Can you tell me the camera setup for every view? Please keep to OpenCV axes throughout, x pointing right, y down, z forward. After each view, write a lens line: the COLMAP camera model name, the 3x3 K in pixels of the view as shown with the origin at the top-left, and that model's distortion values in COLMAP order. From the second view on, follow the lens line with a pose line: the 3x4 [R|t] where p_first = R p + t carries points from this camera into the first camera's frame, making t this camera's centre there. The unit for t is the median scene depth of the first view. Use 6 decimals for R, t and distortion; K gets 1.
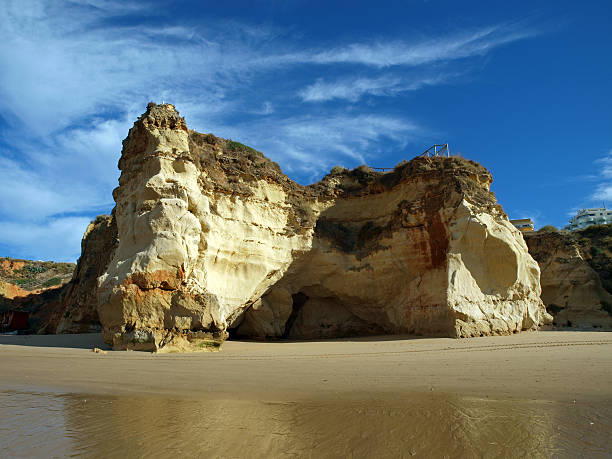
lens RADIAL K [[444.2, 0, 300.5], [0, 444.2, 229.4], [0, 0, 1]] dist [-0.143545, 0.134112]
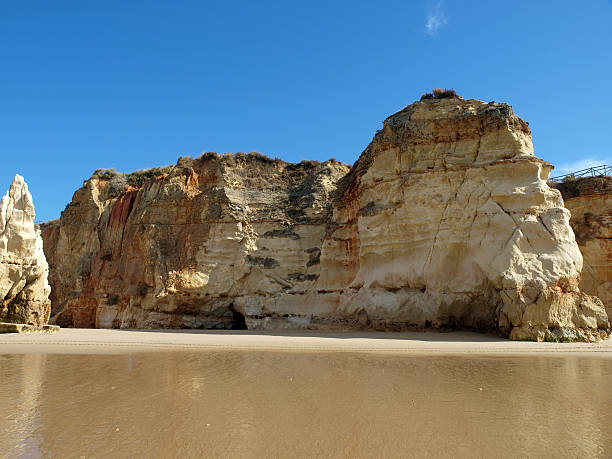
lens RADIAL K [[522.7, 0, 306.0], [0, 522.7, 229.5], [0, 0, 1]] dist [0.005249, 0.004309]
pose [[0.918649, 0.081698, 0.386536, -1.028191], [-0.104415, 0.993804, 0.038106, 0.000772], [-0.381027, -0.075366, 0.921487, 0.038178]]
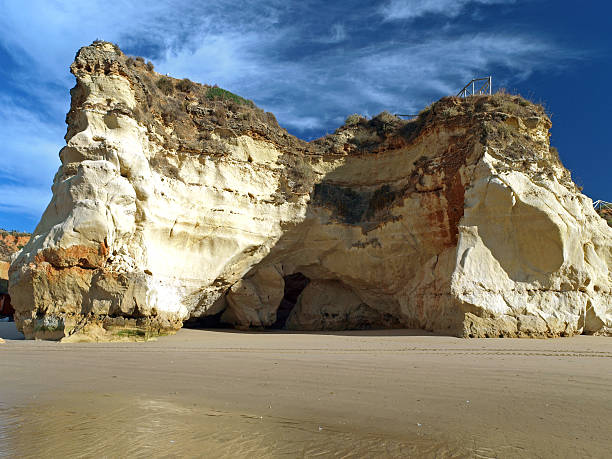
lens RADIAL K [[557.2, 0, 304.5], [0, 557.2, 227.3], [0, 0, 1]] dist [0.108541, -0.001199]
pose [[0.985785, 0.000683, -0.168013, 0.212248], [0.008962, 0.998354, 0.056641, -0.000363], [0.167775, -0.057341, 0.984156, -0.005906]]
